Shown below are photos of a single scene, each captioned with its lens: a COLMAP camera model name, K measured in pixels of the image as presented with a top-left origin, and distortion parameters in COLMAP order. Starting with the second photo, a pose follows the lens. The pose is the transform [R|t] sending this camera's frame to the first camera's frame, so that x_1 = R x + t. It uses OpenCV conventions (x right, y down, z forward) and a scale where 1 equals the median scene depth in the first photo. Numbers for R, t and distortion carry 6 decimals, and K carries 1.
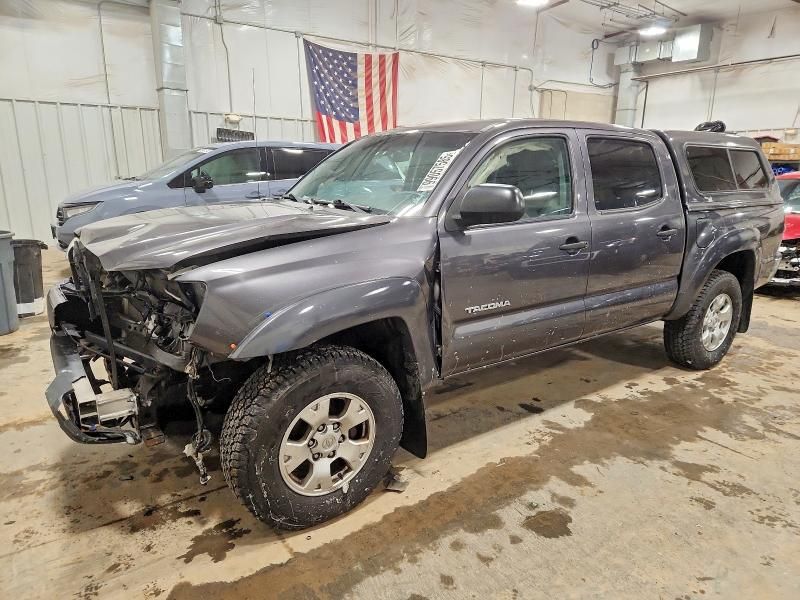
lens RADIAL K [[529.5, 0, 398.5], [0, 529.5, 298.8], [0, 0, 1]] dist [0.036846, -0.021207]
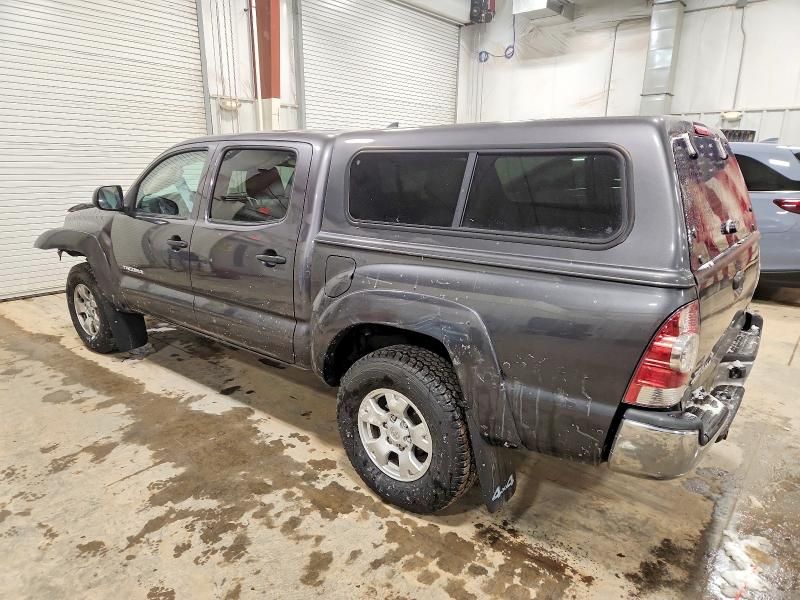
lens RADIAL K [[529.5, 0, 398.7], [0, 529.5, 303.1], [0, 0, 1]] dist [0.036846, -0.021207]
pose [[0.269285, 0.229122, -0.935408, 1.378392], [-0.232884, 0.957953, 0.167602, -0.244038], [0.934479, 0.172709, 0.311321, 0.972285]]
